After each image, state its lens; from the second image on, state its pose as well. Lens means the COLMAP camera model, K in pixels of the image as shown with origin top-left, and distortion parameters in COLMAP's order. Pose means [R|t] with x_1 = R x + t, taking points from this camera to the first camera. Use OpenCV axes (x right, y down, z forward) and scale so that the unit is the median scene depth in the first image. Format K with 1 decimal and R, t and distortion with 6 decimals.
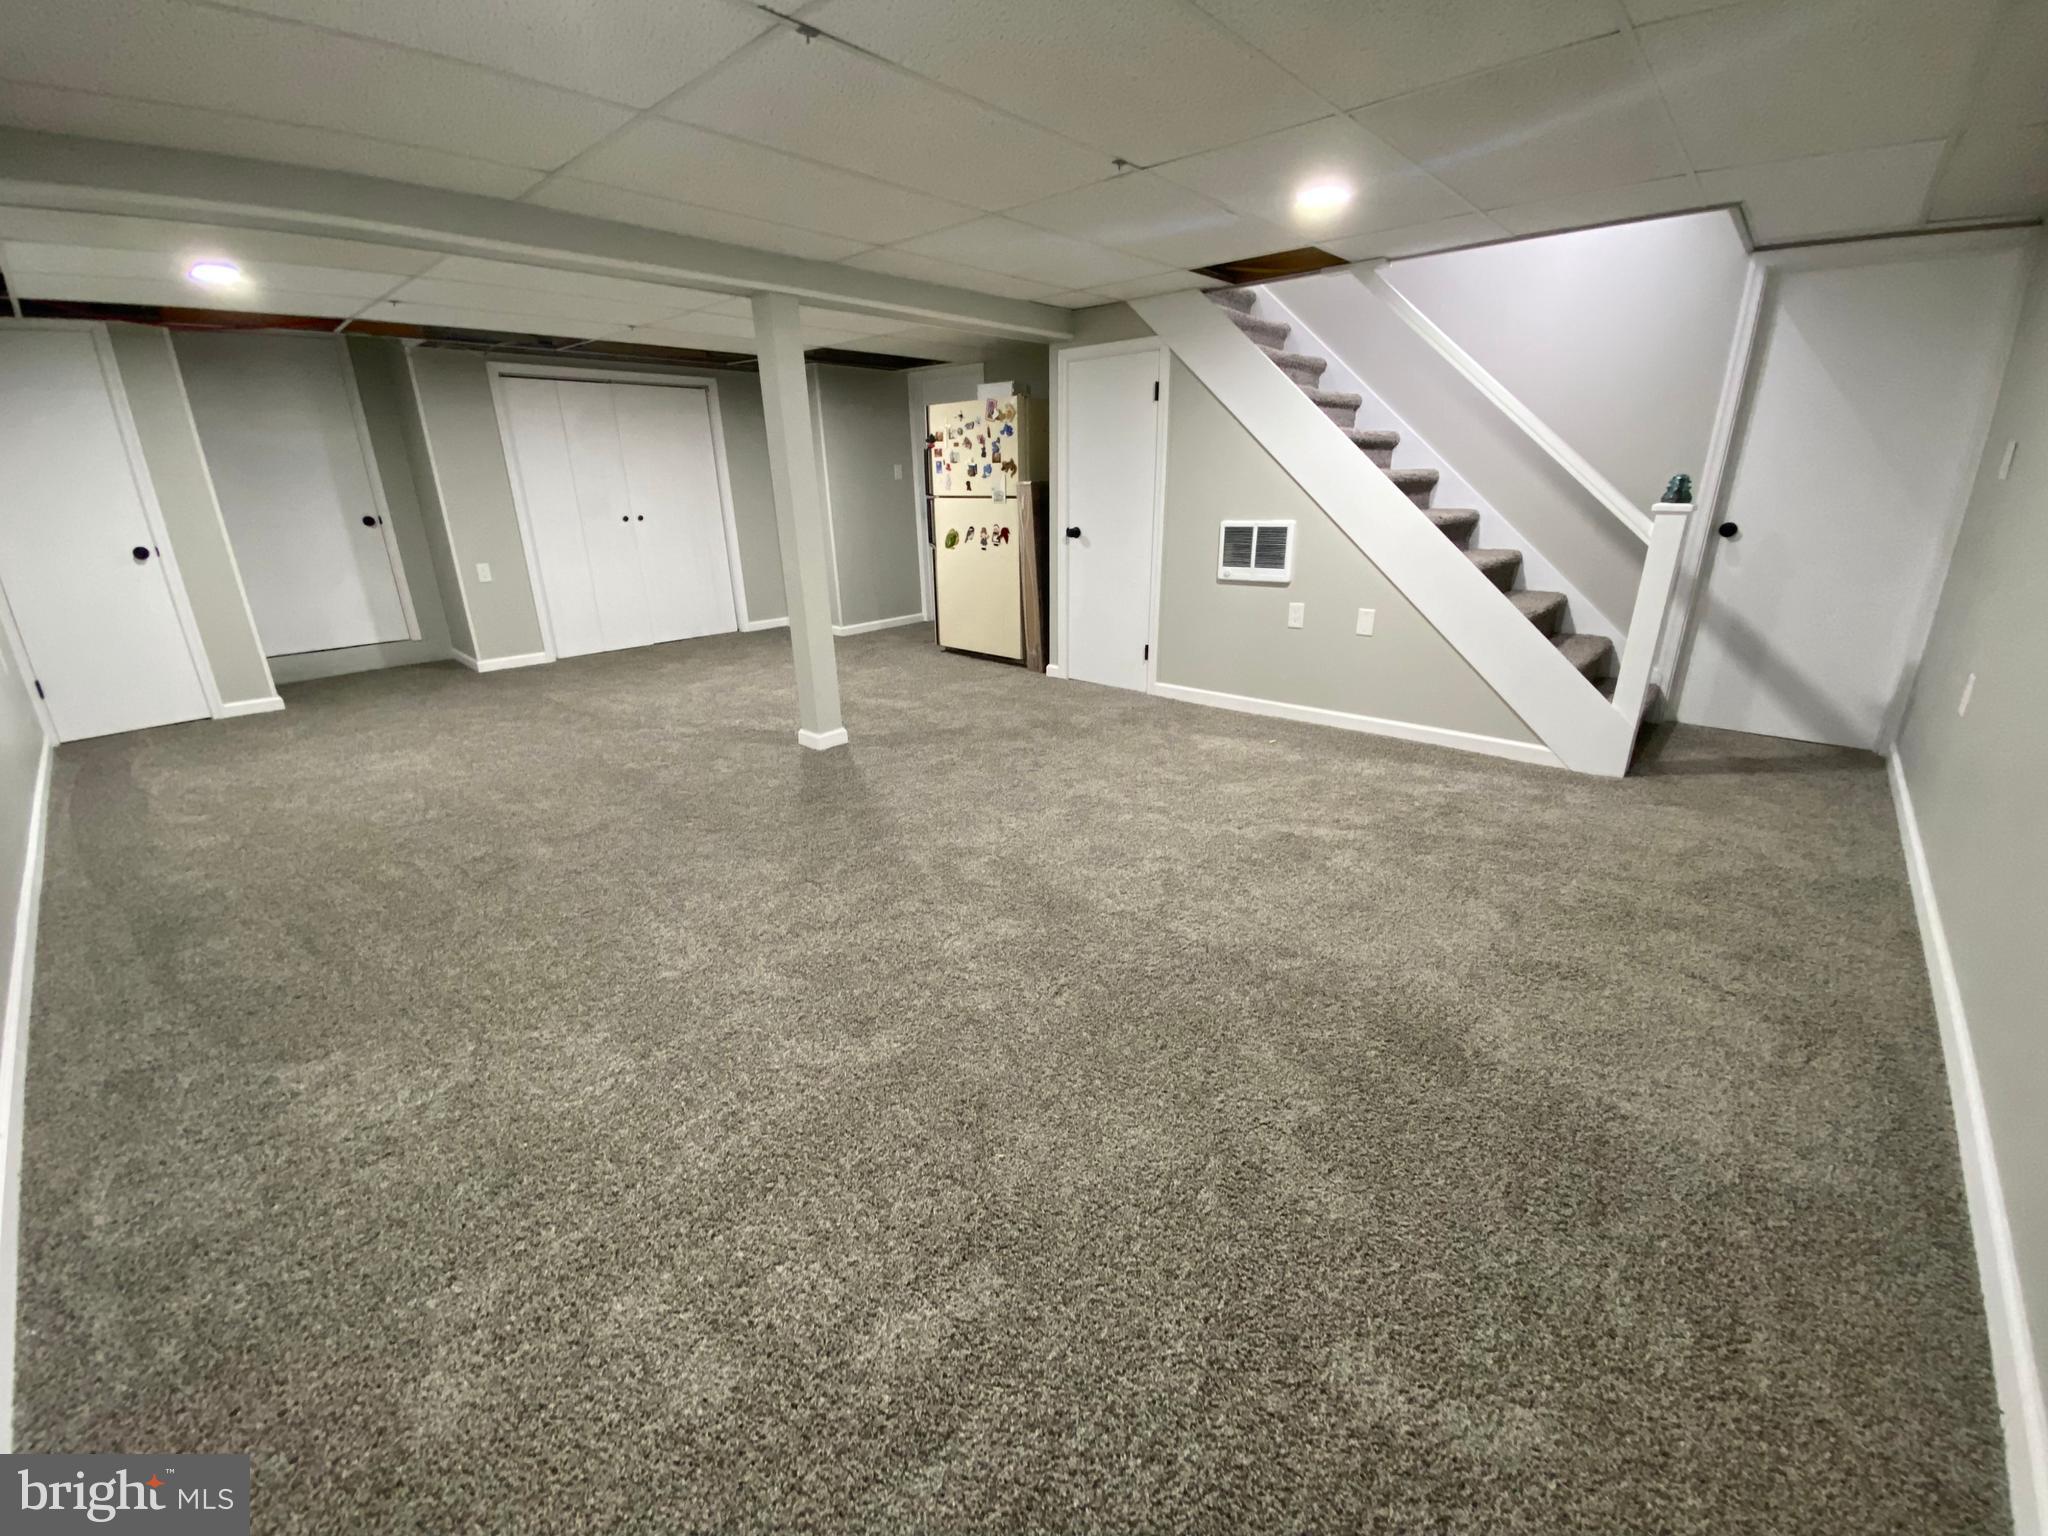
lens RADIAL K [[864.0, 0, 1020.9], [0, 864.0, 768.5], [0, 0, 1]] dist [-0.021007, -0.000312]
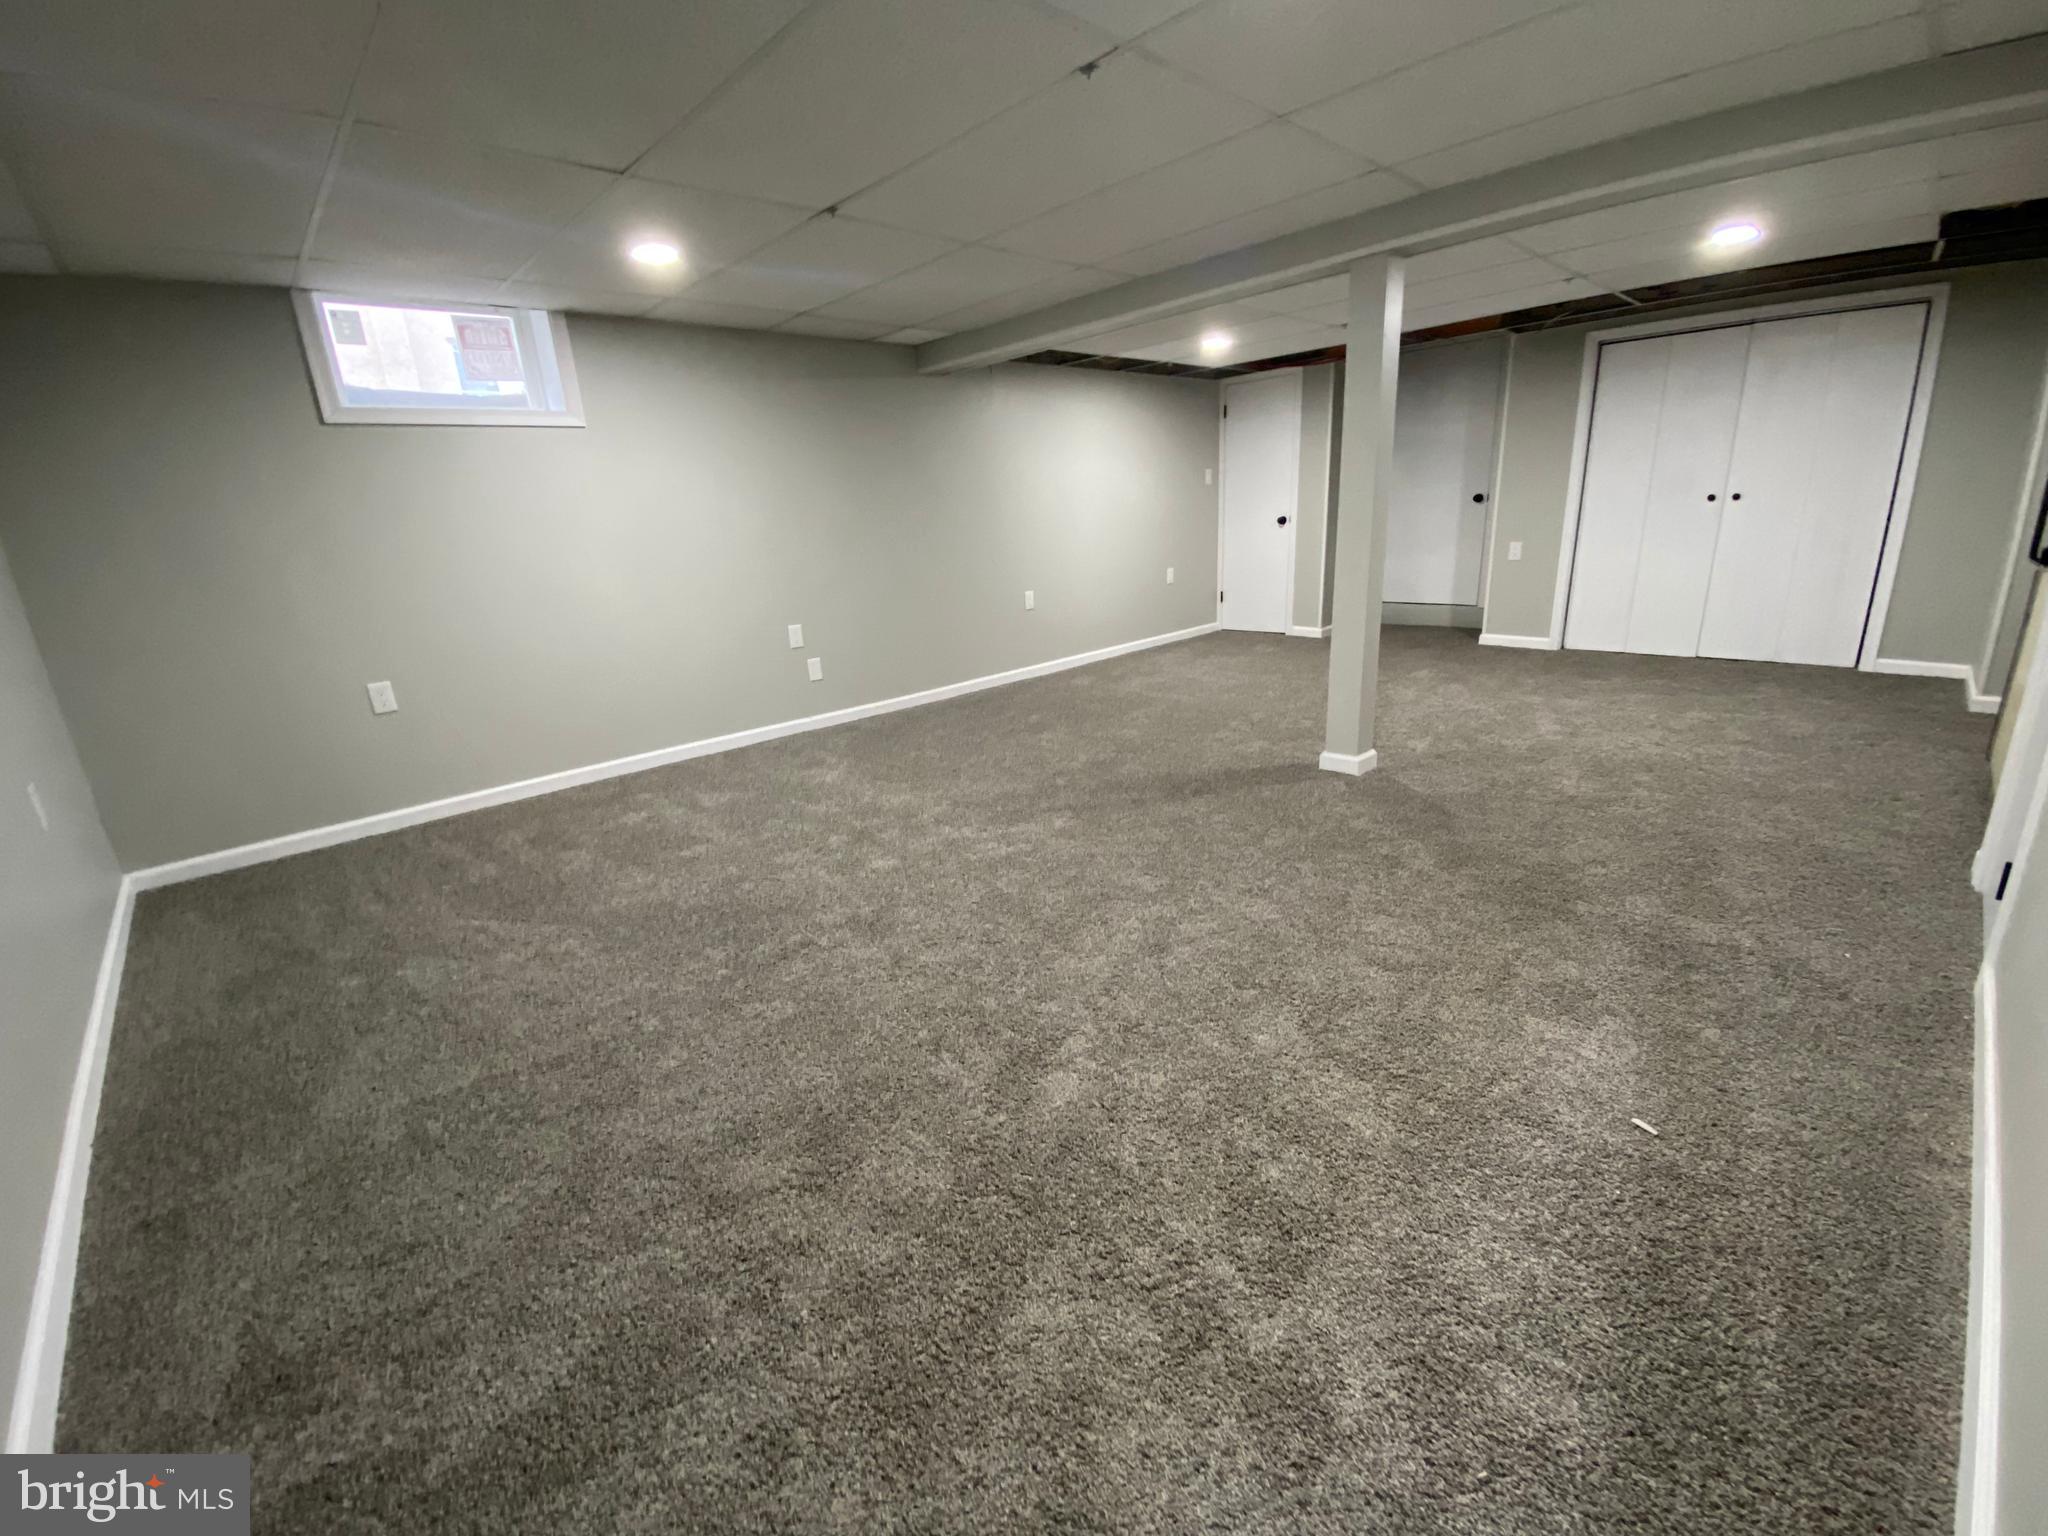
lens RADIAL K [[827.5, 0, 1014.3], [0, 827.5, 767.3], [0, 0, 1]] dist [0.007448, -0.012497]
pose [[-0.068359, 0.318178, -0.945563, 0.549412], [-0.258380, 0.909797, 0.324822, -0.203391], [0.963622, 0.266519, 0.020018, 0.596848]]
